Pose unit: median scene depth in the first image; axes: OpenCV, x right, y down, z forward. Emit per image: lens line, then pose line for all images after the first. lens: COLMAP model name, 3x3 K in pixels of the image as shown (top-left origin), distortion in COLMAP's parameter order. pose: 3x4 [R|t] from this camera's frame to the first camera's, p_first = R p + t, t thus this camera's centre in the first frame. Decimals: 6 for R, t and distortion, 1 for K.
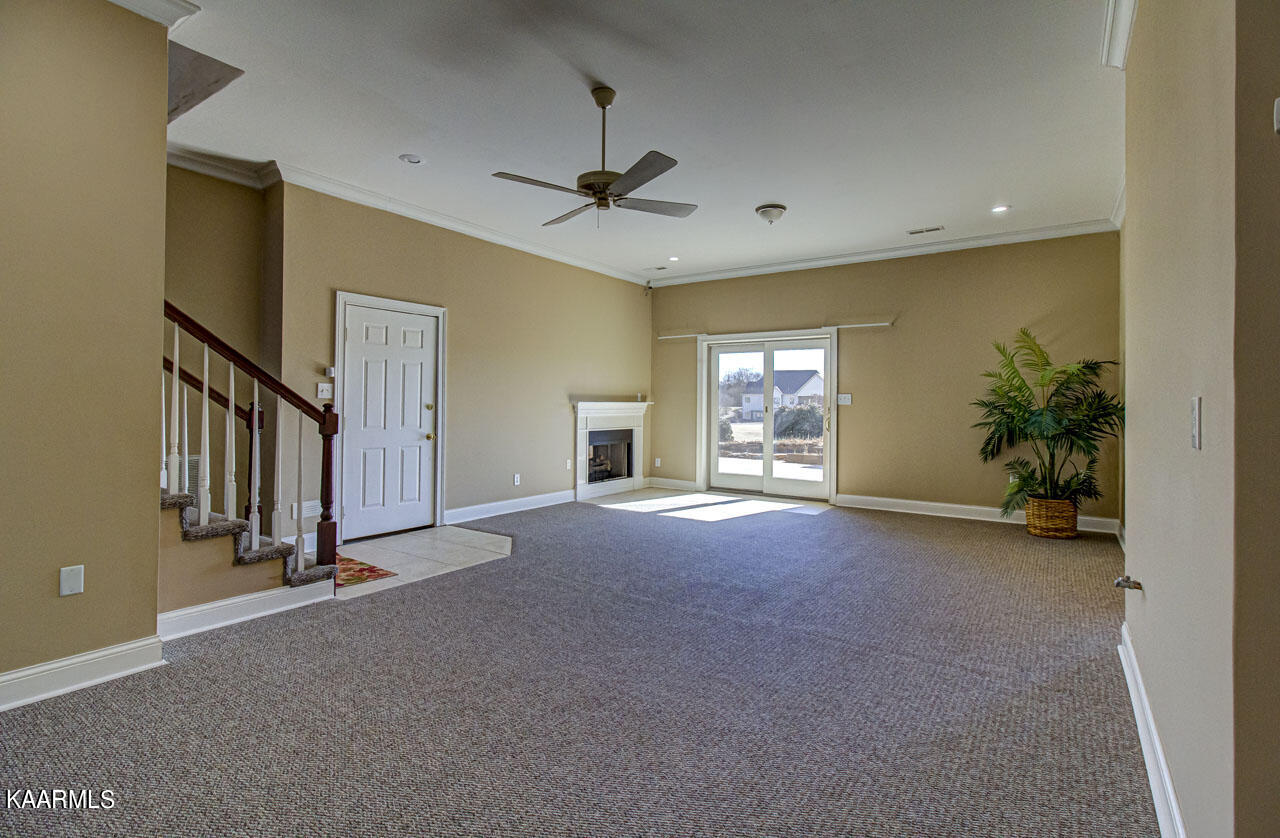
lens RADIAL K [[611.1, 0, 640.7], [0, 611.1, 398.0], [0, 0, 1]] dist [0.004991, 0.000754]
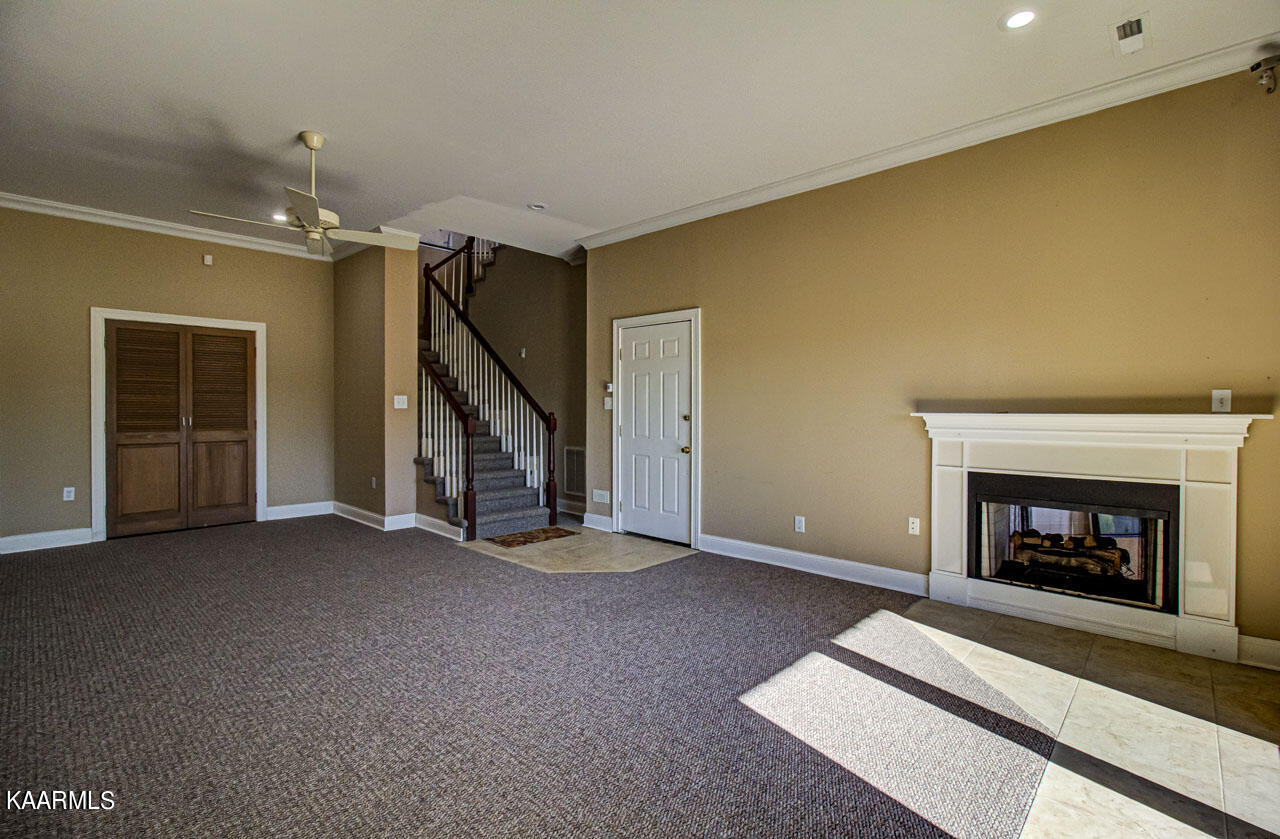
lens RADIAL K [[597.0, 0, 643.9], [0, 597.0, 403.5], [0, 0, 1]] dist [-0.002990, -0.000182]
pose [[-0.125343, -0.013072, -0.992027, 0.547101], [0.006751, 0.999879, -0.014029, 0.005108], [0.992090, -0.008456, -0.125240, 1.016129]]
